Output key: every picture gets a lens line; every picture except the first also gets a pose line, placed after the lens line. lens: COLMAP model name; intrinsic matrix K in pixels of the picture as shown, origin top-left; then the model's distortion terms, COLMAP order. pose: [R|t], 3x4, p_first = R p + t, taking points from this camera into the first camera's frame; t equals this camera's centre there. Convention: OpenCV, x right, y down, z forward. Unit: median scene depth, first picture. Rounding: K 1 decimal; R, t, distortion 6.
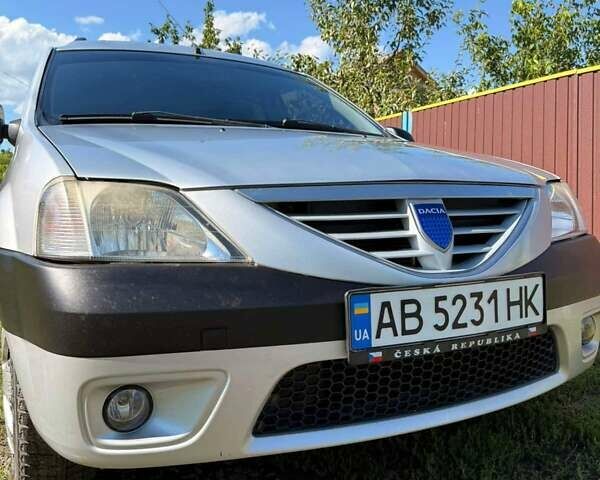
lens RADIAL K [[569.8, 0, 300.3], [0, 569.8, 238.3], [0, 0, 1]] dist [0.077557, 0.000000]
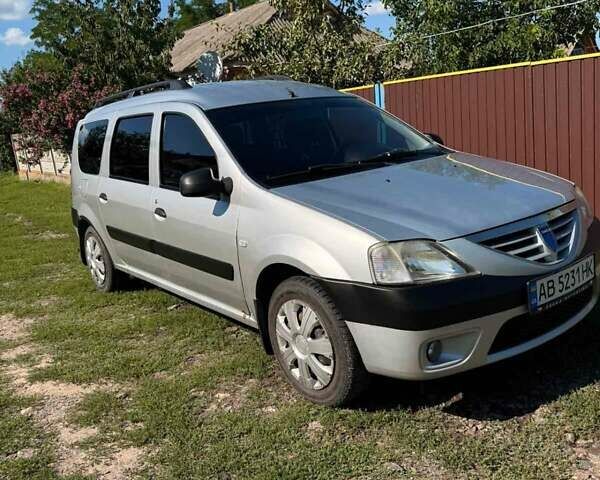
lens RADIAL K [[569.8, 0, 303.1], [0, 569.8, 238.1], [0, 0, 1]] dist [0.077557, 0.000000]
pose [[0.975619, -0.126544, 0.179314, -0.977965], [0.100414, 0.983877, 0.147996, -0.417269], [-0.195151, -0.126382, 0.972596, -0.790829]]
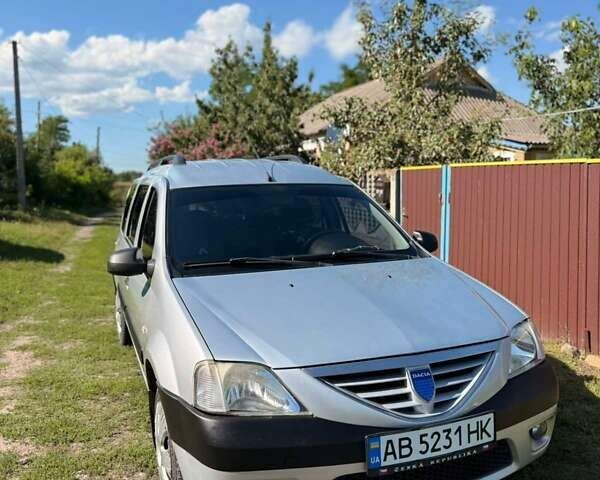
lens RADIAL K [[569.8, 0, 300.7], [0, 569.8, 242.9], [0, 0, 1]] dist [0.077557, 0.000000]
pose [[0.995439, 0.002177, -0.095372, 0.042975], [0.002546, 0.998777, 0.049374, -0.534432], [0.095363, -0.049392, 0.994216, -0.686774]]
